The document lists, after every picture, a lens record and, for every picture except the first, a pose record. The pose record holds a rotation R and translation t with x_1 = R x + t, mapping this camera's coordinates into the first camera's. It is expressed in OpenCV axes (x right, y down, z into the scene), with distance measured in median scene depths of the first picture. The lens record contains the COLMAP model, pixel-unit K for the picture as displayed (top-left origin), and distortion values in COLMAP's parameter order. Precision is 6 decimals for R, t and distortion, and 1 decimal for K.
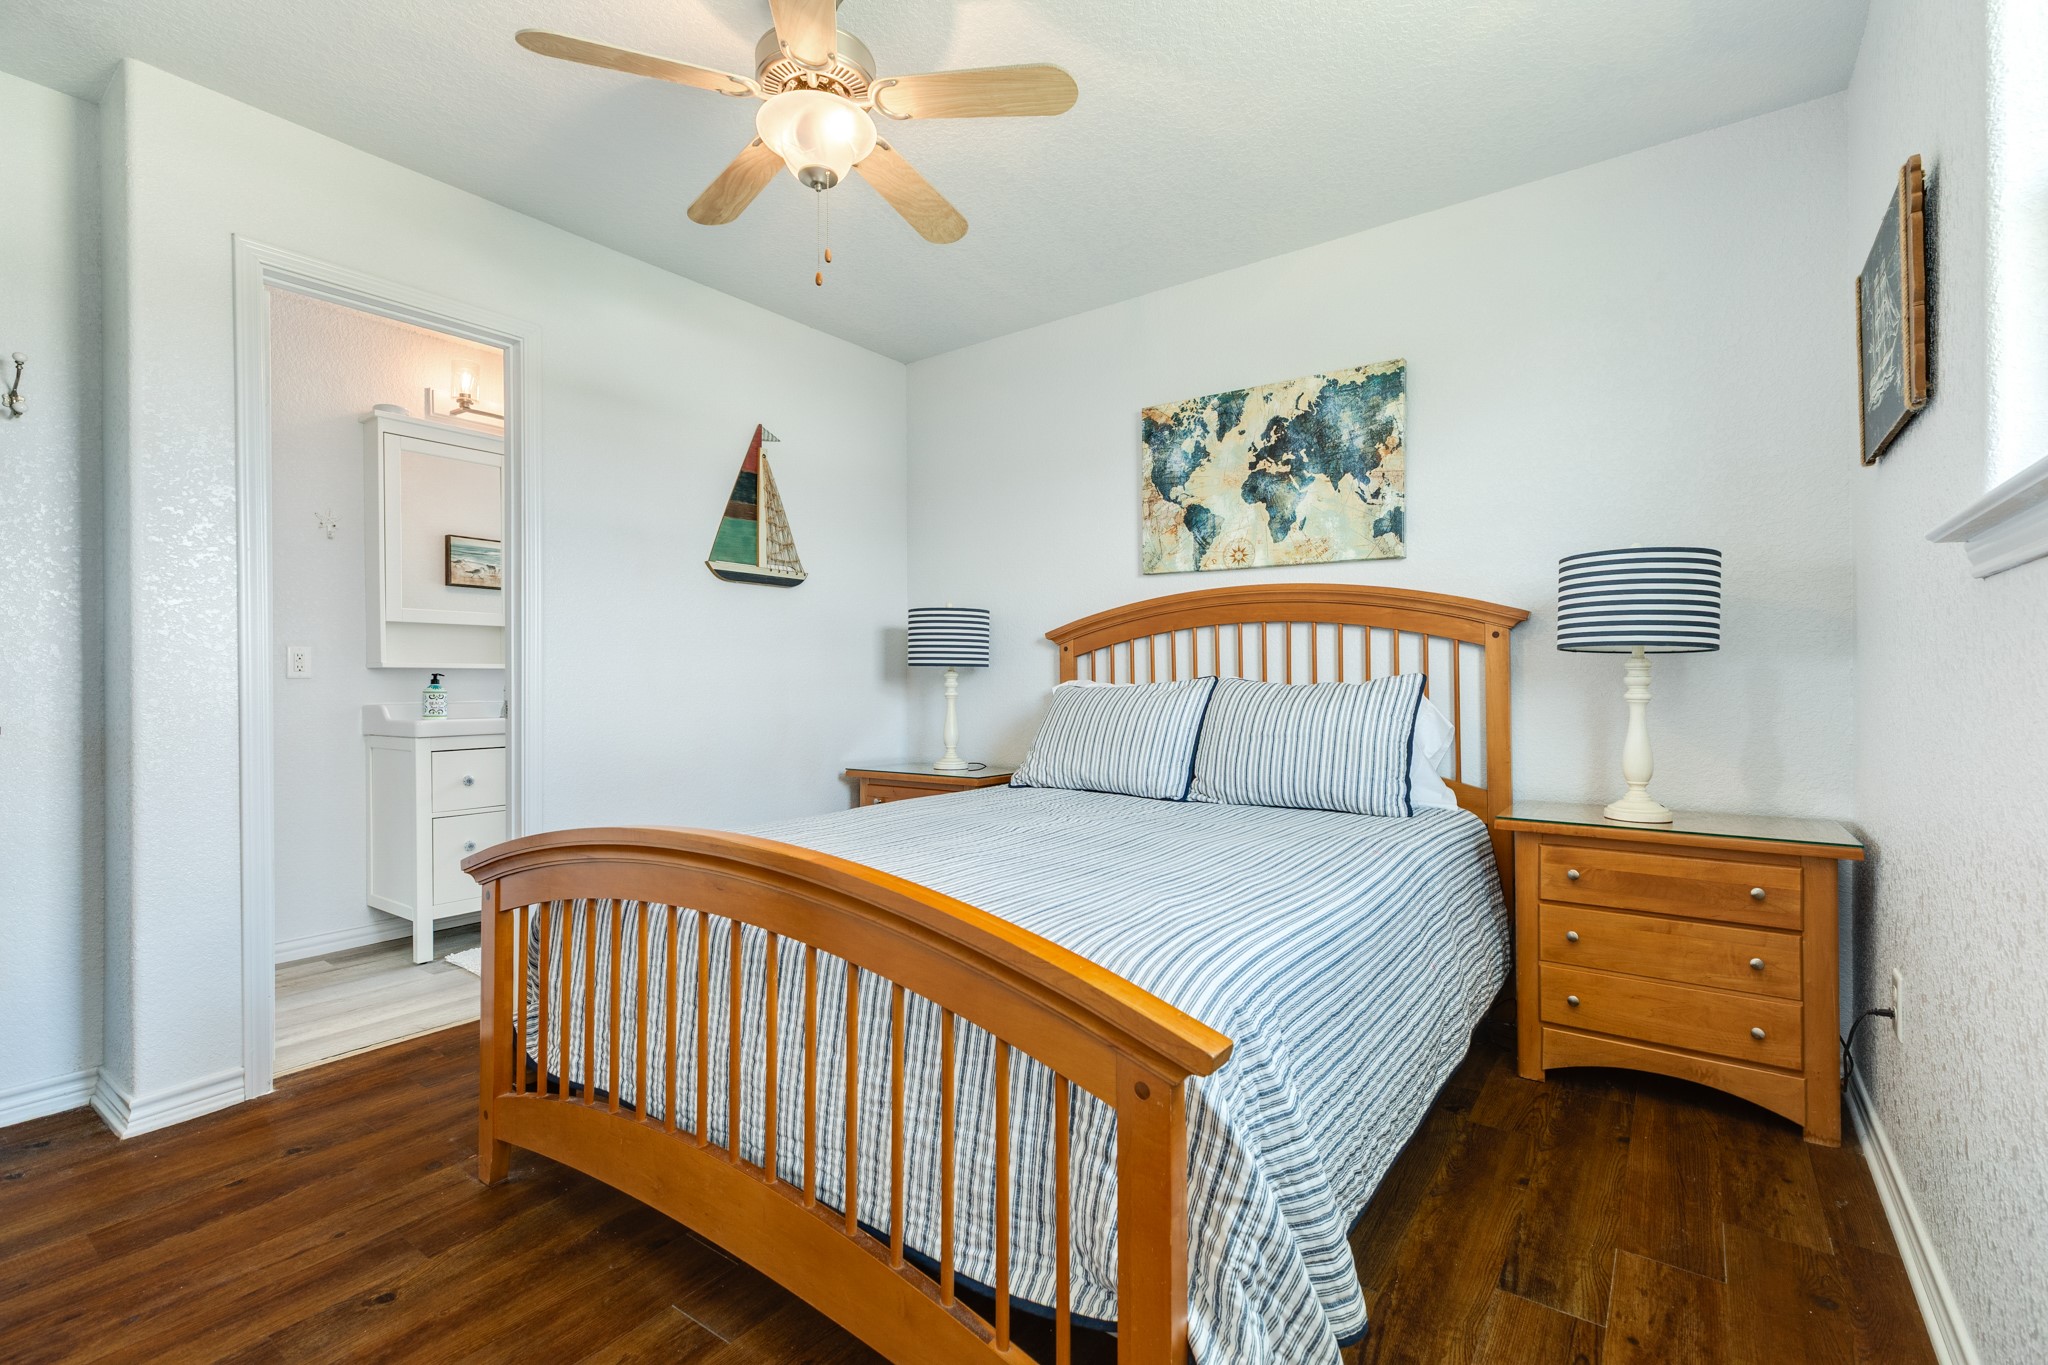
lens RADIAL K [[927.1, 0, 1017.7], [0, 927.1, 676.3], [0, 0, 1]] dist [0.000442, -0.000843]
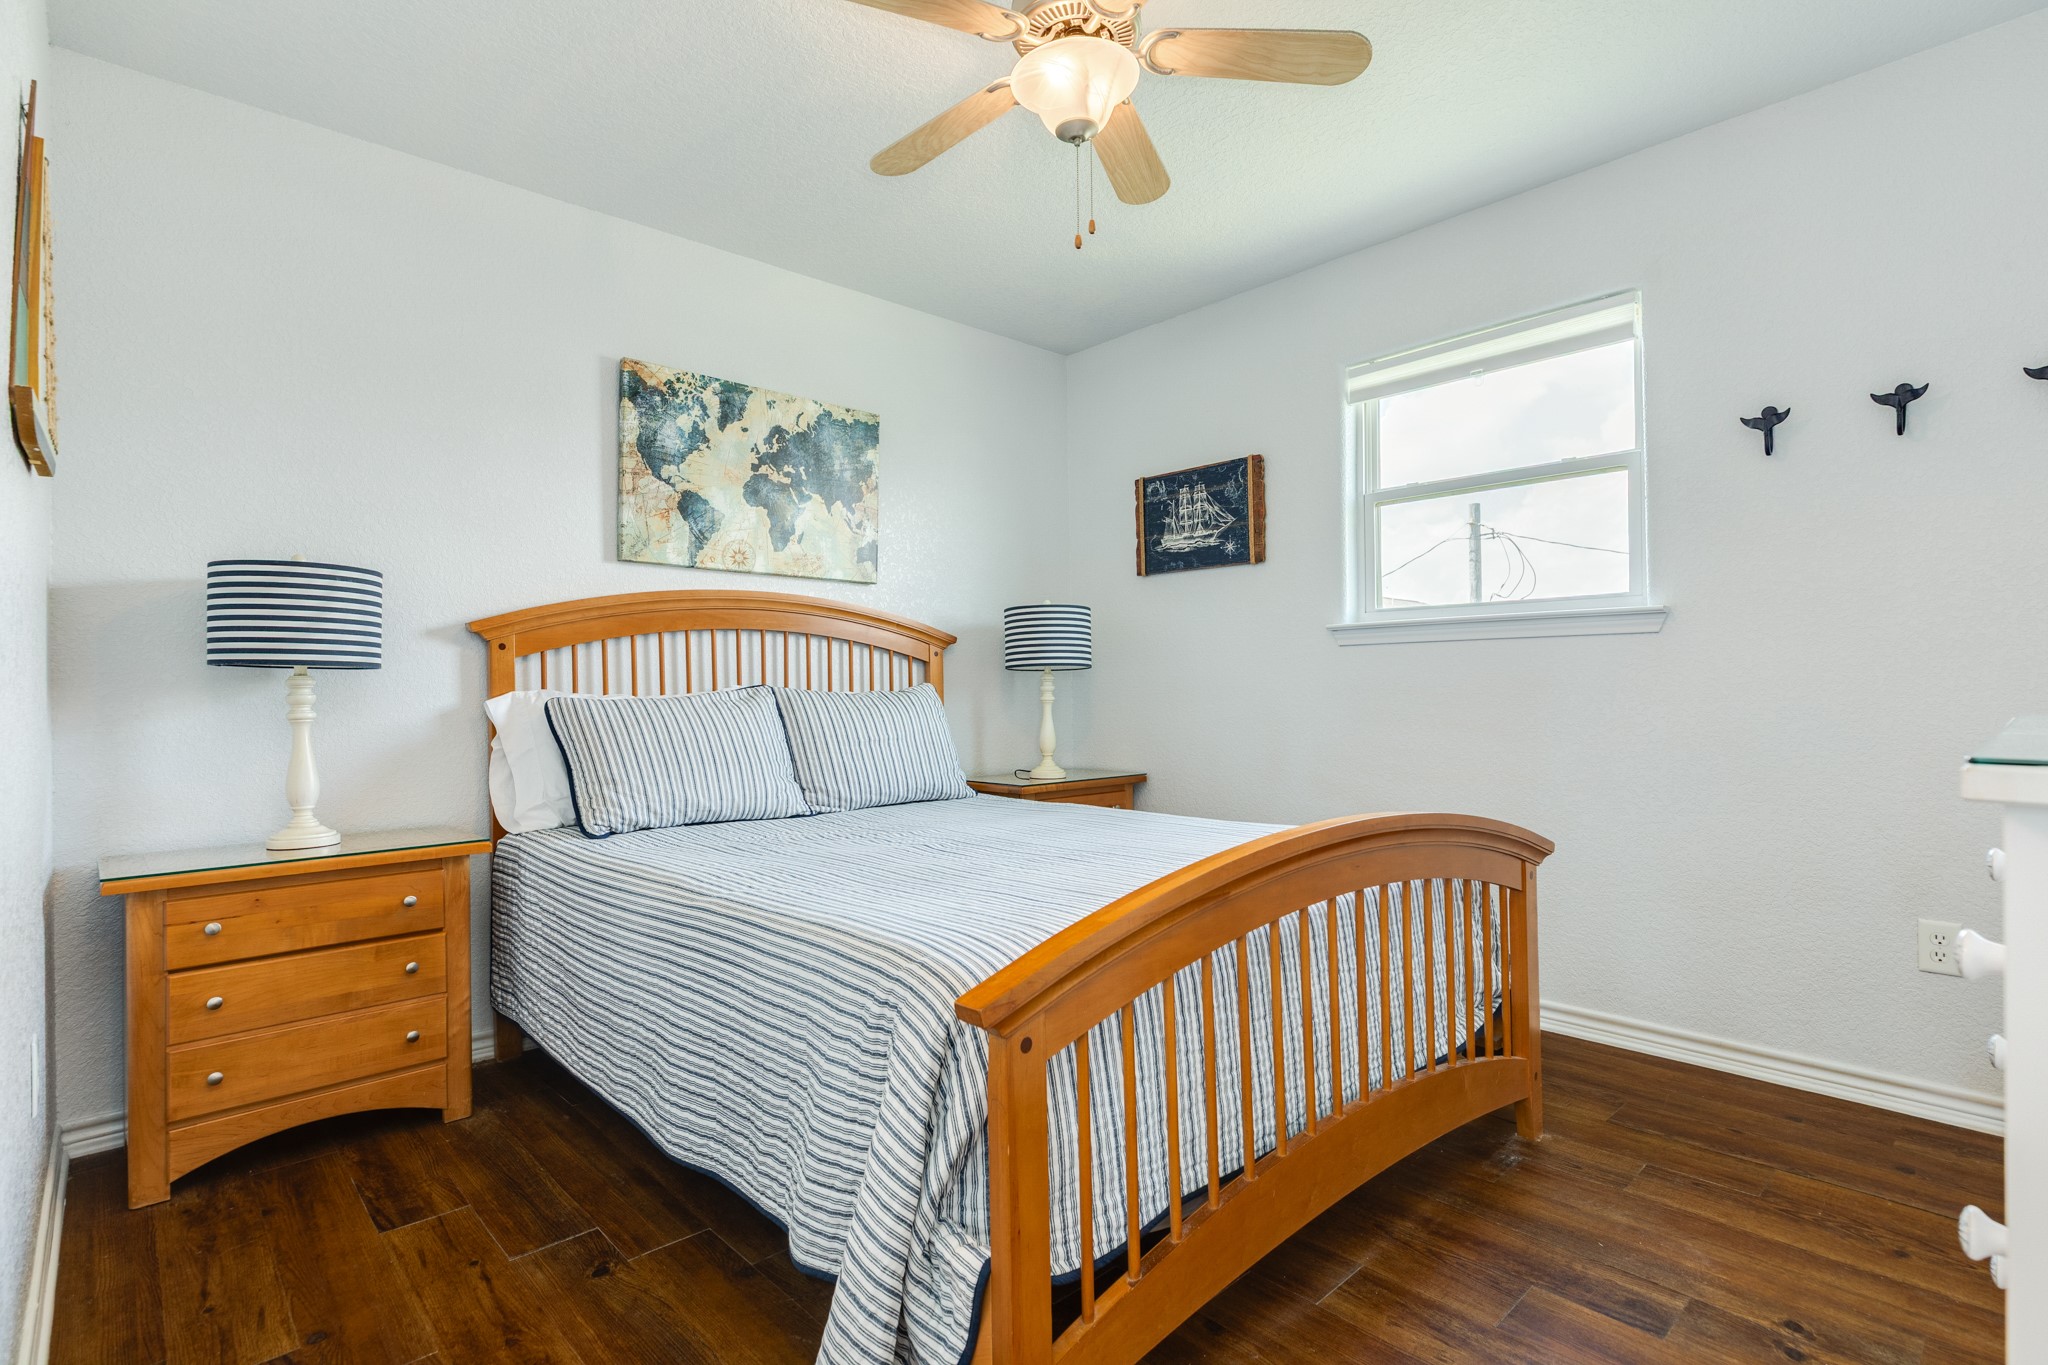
lens RADIAL K [[1005.5, 0, 1016.9], [0, 1005.5, 687.3], [0, 0, 1]] dist [0.011964, 0.000753]
pose [[0.168324, -0.000394, 0.985732, -0.733575], [0.004735, 0.999989, -0.000408, 0.004127], [-0.985720, 0.004736, 0.168324, 0.550136]]
